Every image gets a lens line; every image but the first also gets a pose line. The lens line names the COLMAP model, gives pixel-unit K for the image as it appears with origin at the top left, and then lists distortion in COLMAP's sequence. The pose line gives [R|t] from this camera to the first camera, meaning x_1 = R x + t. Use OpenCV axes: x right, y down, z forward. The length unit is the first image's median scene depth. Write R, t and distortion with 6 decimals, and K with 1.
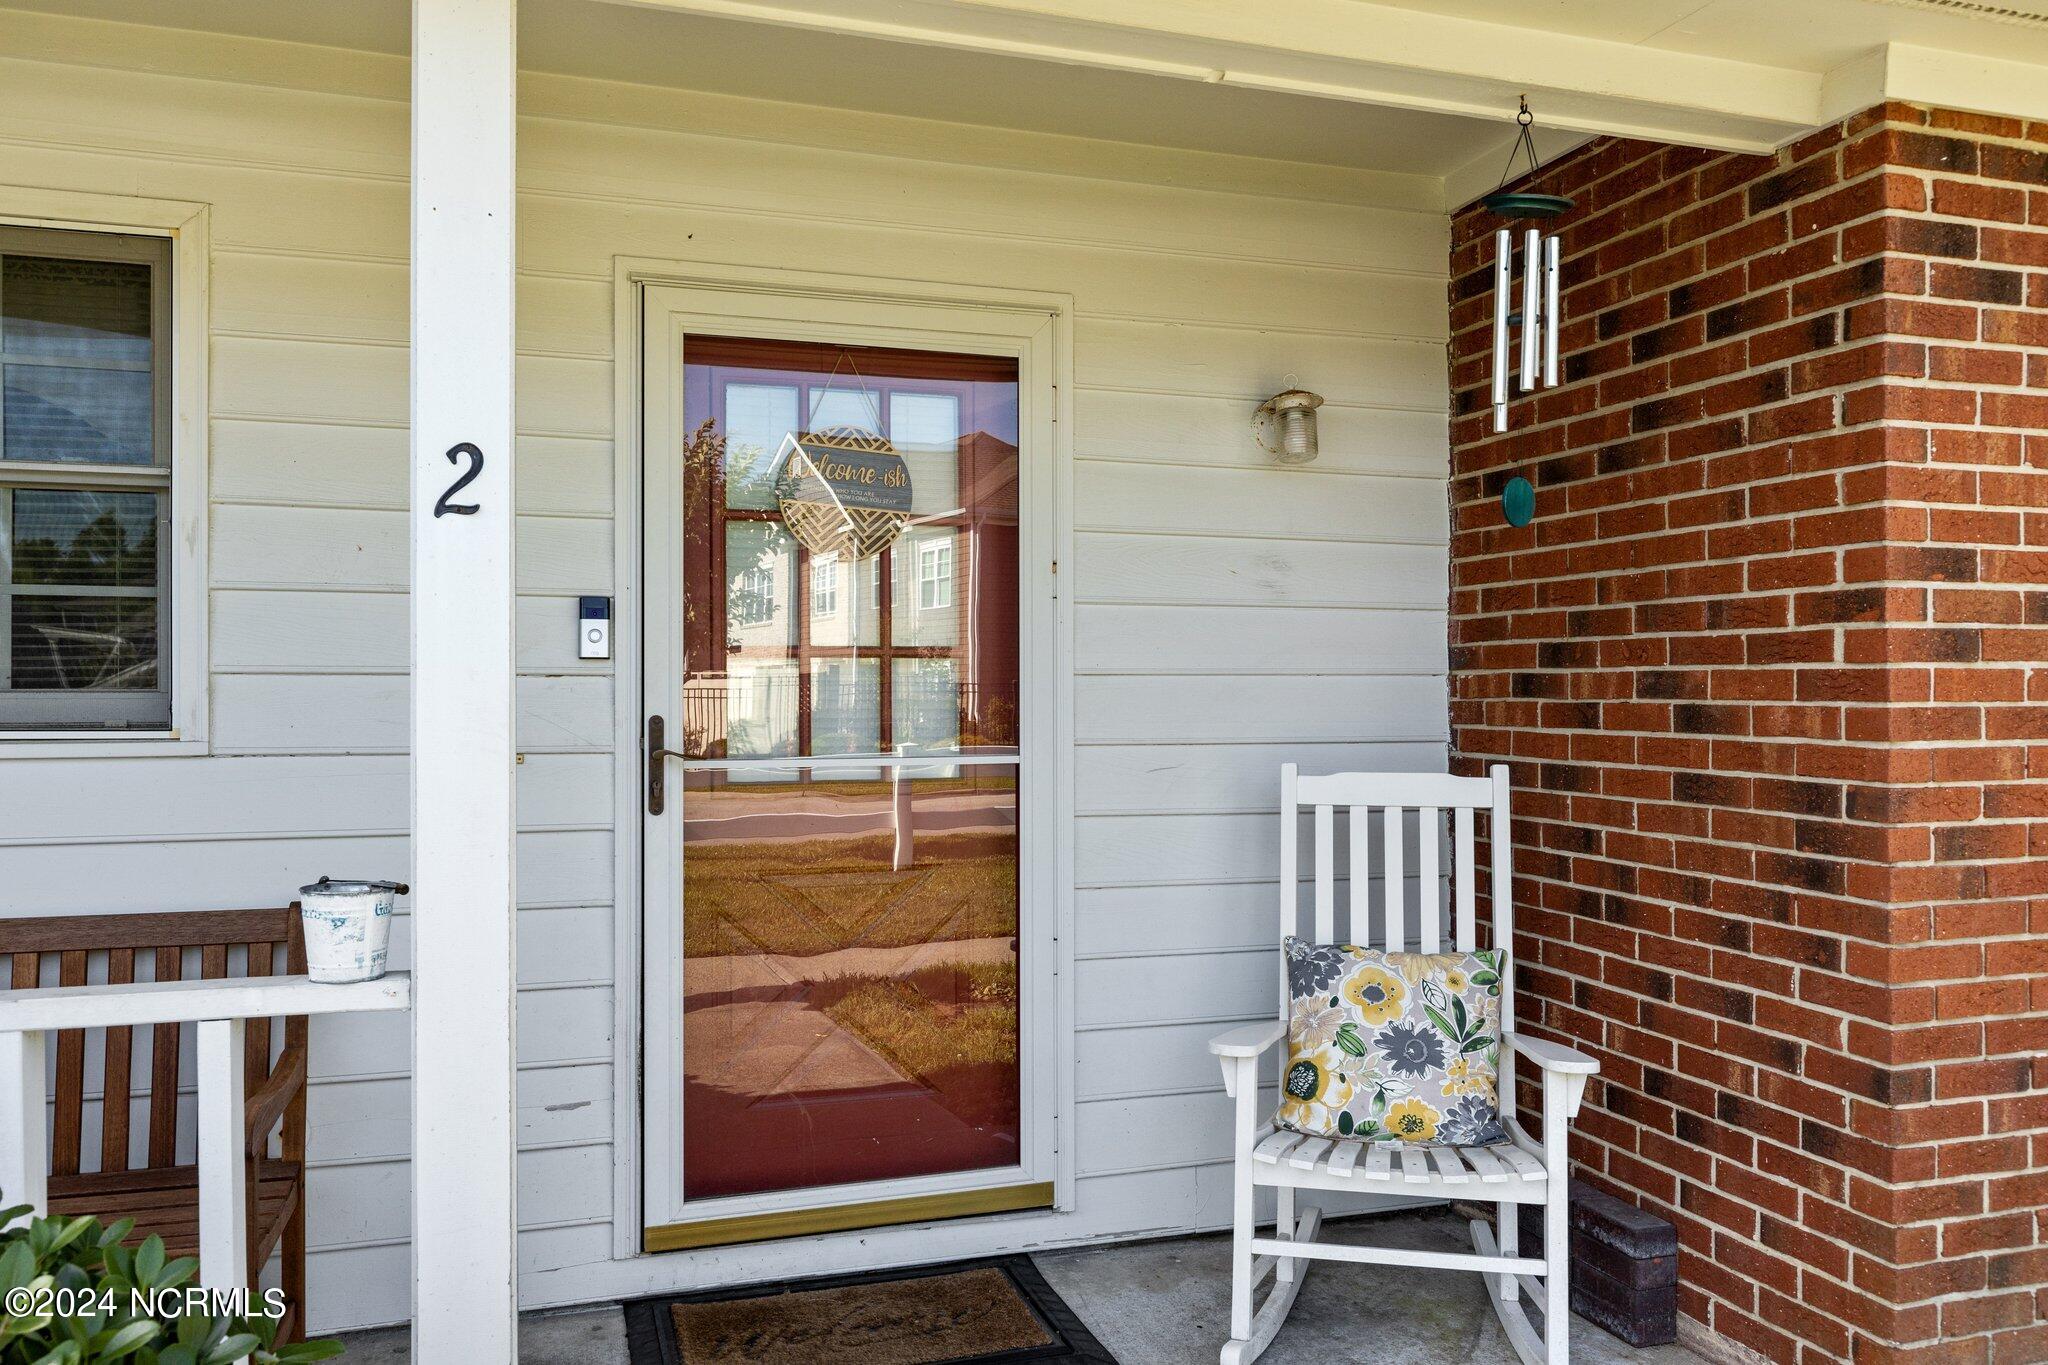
lens RADIAL K [[1504.1, 0, 1024.0], [0, 1504.1, 682.5], [0, 0, 1]] dist [0.001077, 0.000556]
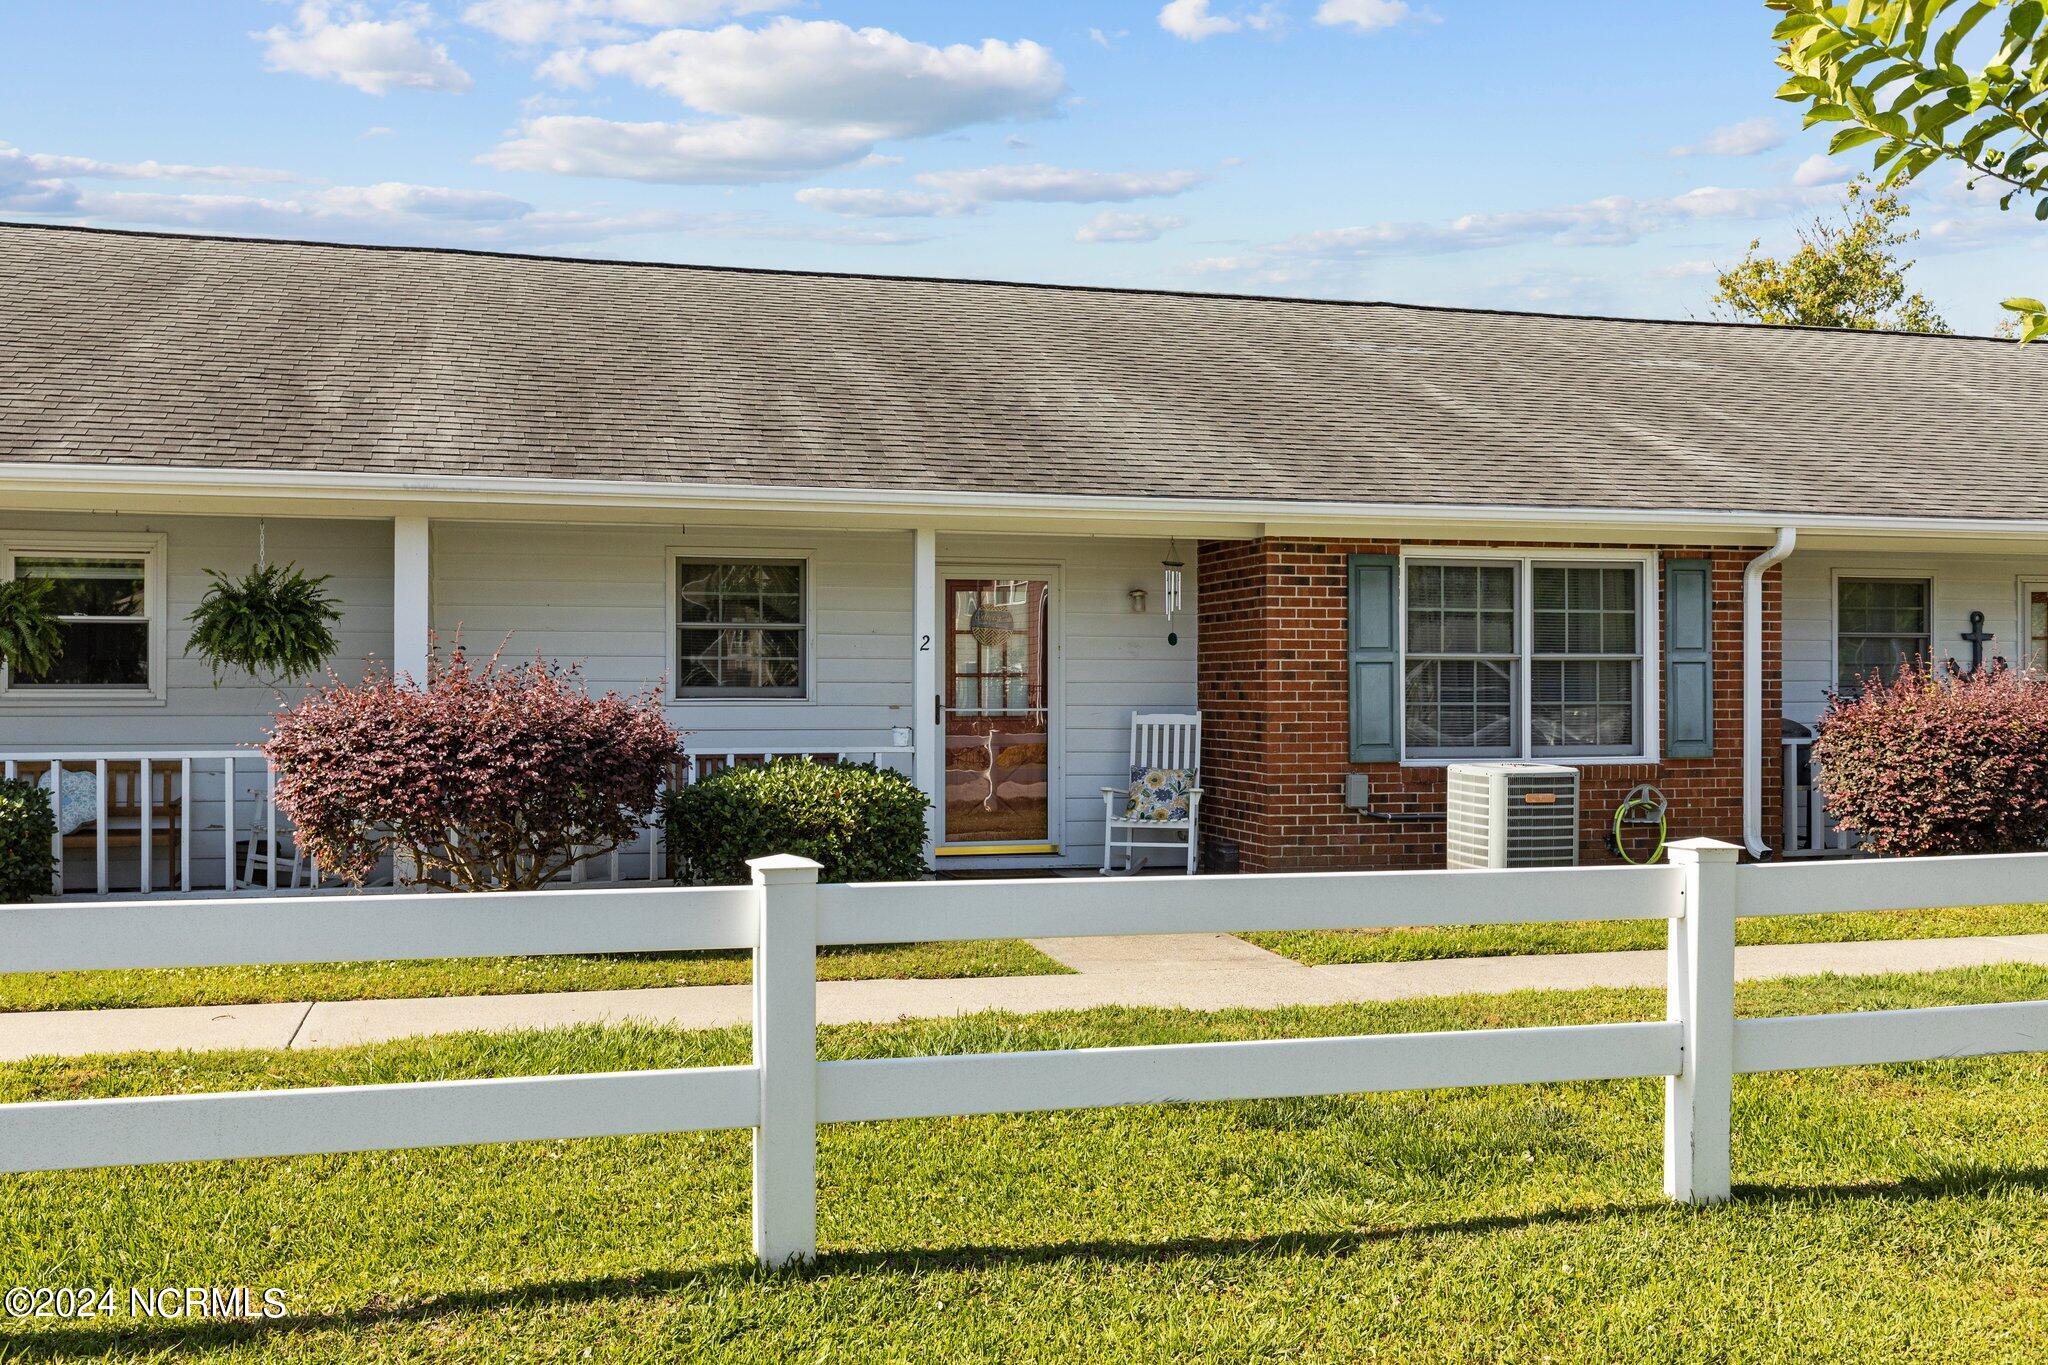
lens RADIAL K [[1909.4, 0, 1024.0], [0, 1909.4, 682.5], [0, 0, 1]] dist [0.002828, 0.001962]
pose [[0.998856, 0.001465, -0.047791, 0.152544], [-0.001530, 0.999998, -0.001335, 0.000051], [0.047789, 0.001406, 0.998856, -3.289433]]
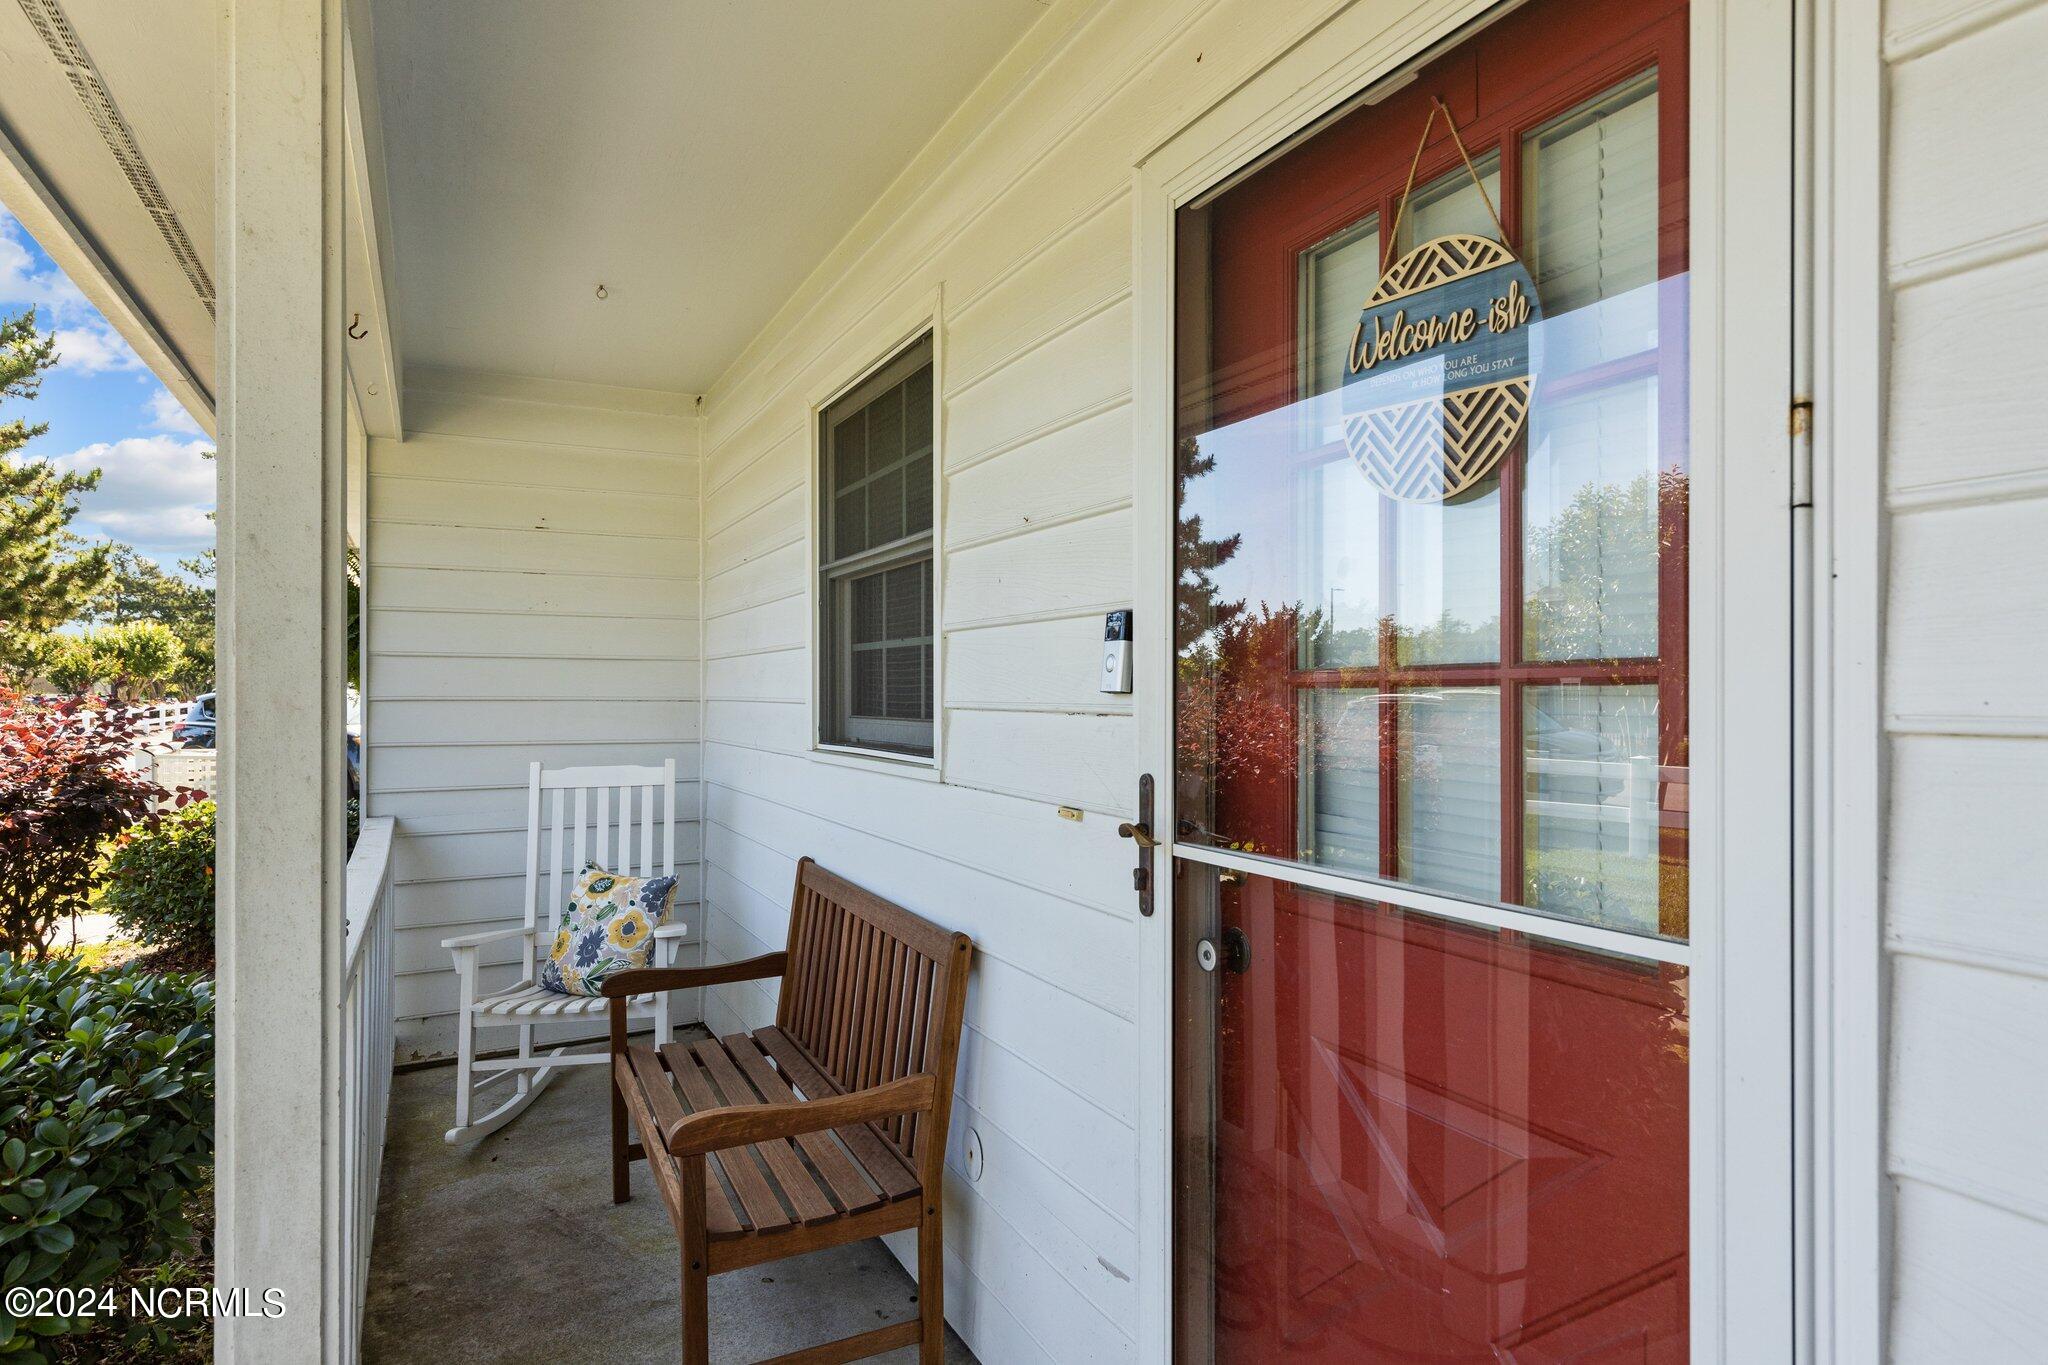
lens RADIAL K [[1115.8, 0, 1026.7], [0, 1115.8, 694.6], [0, 0, 1]] dist [0.002873, -0.000283]
pose [[0.179067, 0.000045, -0.983837, 0.257881], [-0.001247, 0.999999, -0.000181, -0.015045], [0.983836, 0.001259, 0.179067, 0.858653]]
